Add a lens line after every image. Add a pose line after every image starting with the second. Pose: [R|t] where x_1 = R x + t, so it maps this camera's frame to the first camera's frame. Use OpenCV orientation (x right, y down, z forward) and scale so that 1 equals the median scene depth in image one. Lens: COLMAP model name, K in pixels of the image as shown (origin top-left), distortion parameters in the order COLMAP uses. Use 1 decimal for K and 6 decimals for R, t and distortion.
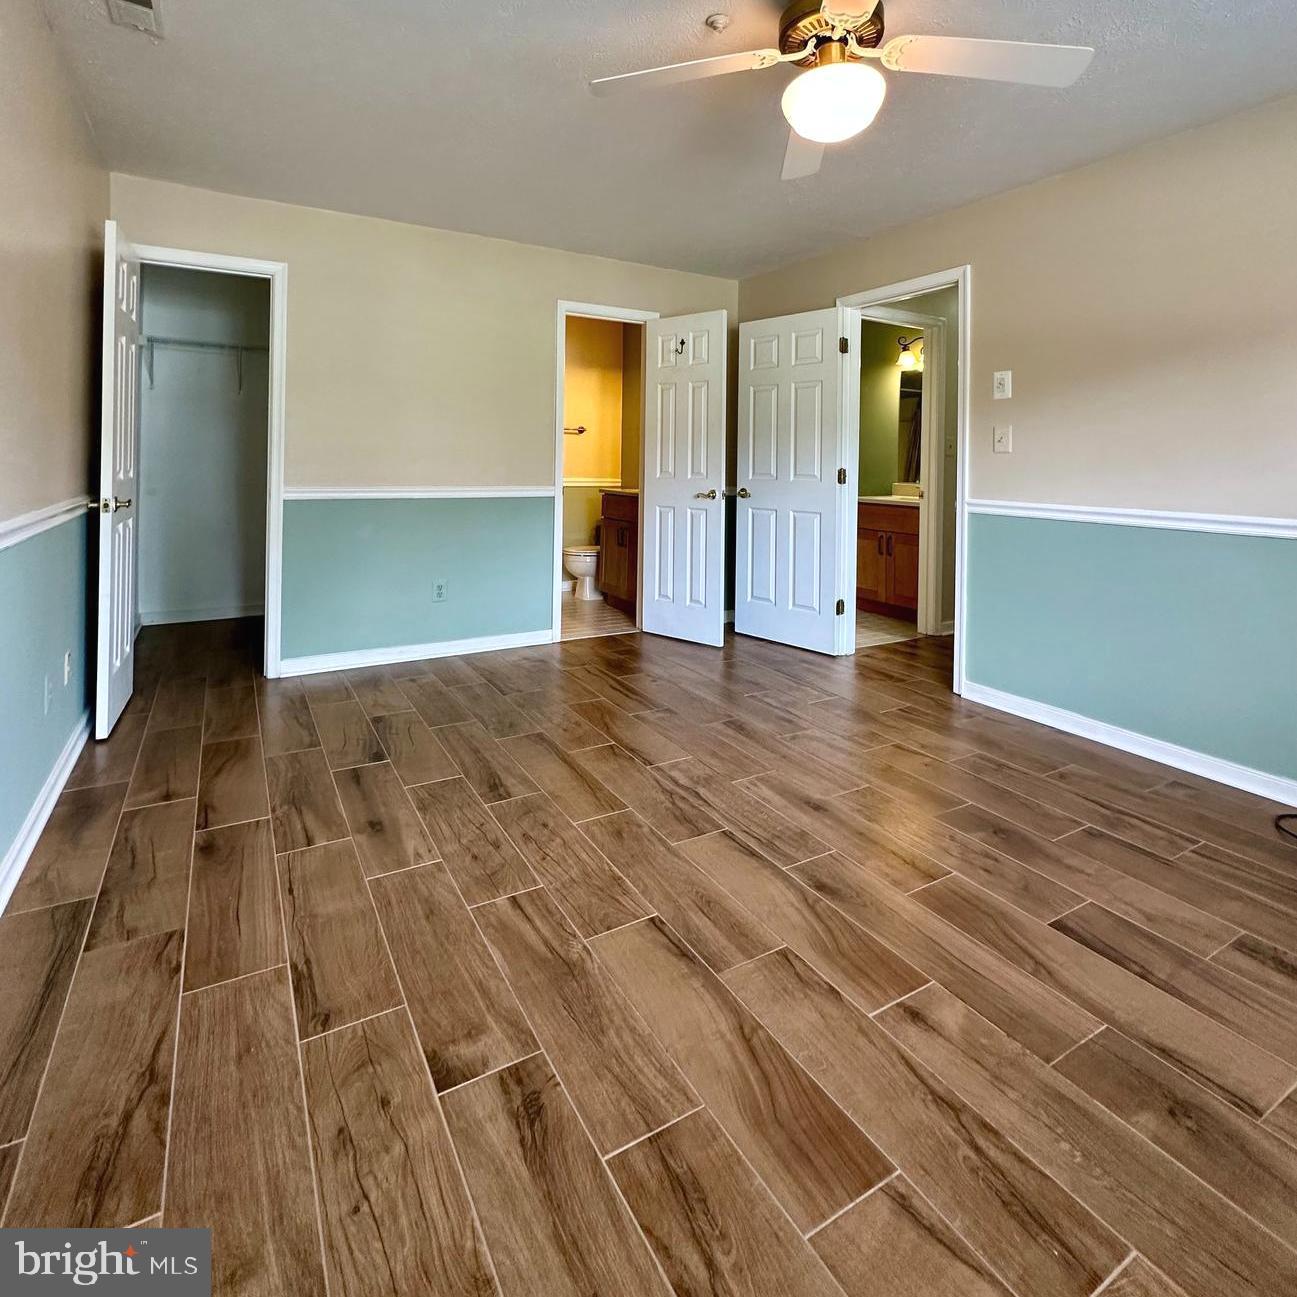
lens RADIAL K [[707.7, 0, 648.0], [0, 707.7, 646.8], [0, 0, 1]] dist [0.005013, -0.001152]
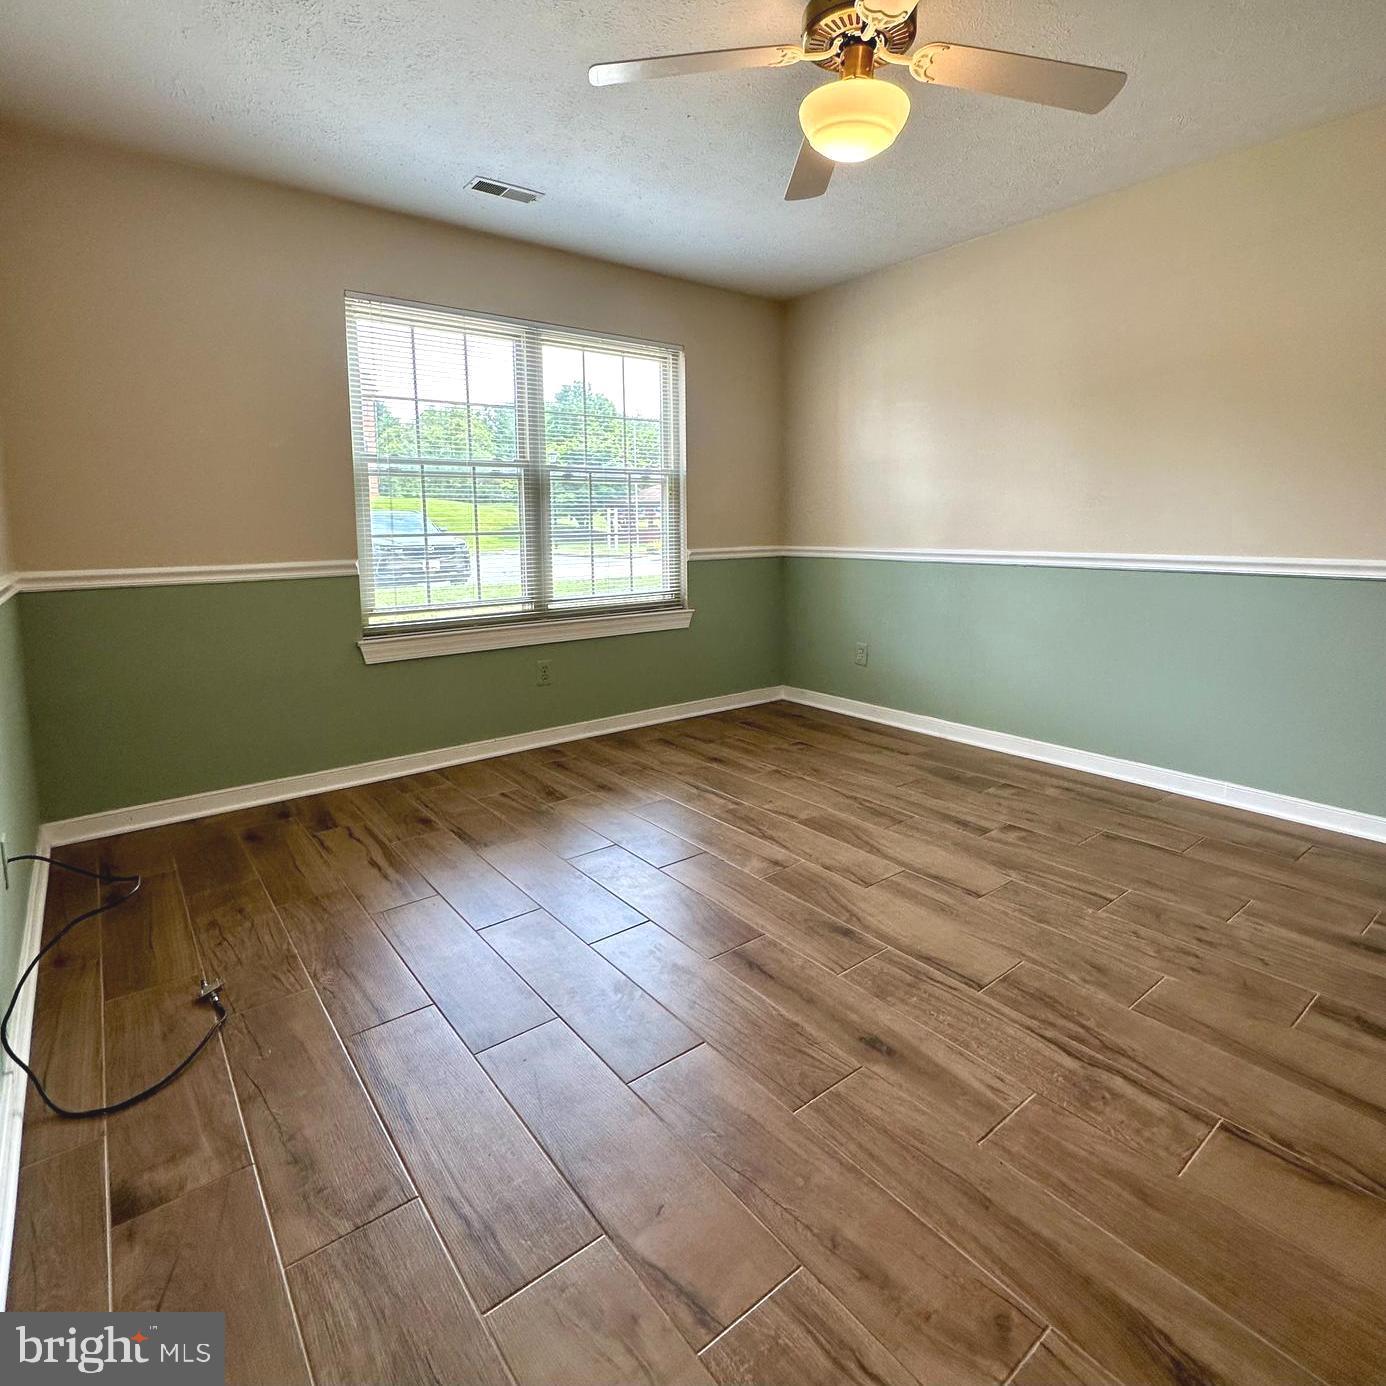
lens RADIAL K [[756.3, 0, 691.2], [0, 756.3, 692.9], [0, 0, 1]] dist [0.005013, -0.001152]
pose [[-0.991724, 0.021817, -0.126520, 0.759297], [-0.038965, 0.887830, 0.458519, -0.576685], [0.122332, 0.459654, -0.879632, 2.253345]]
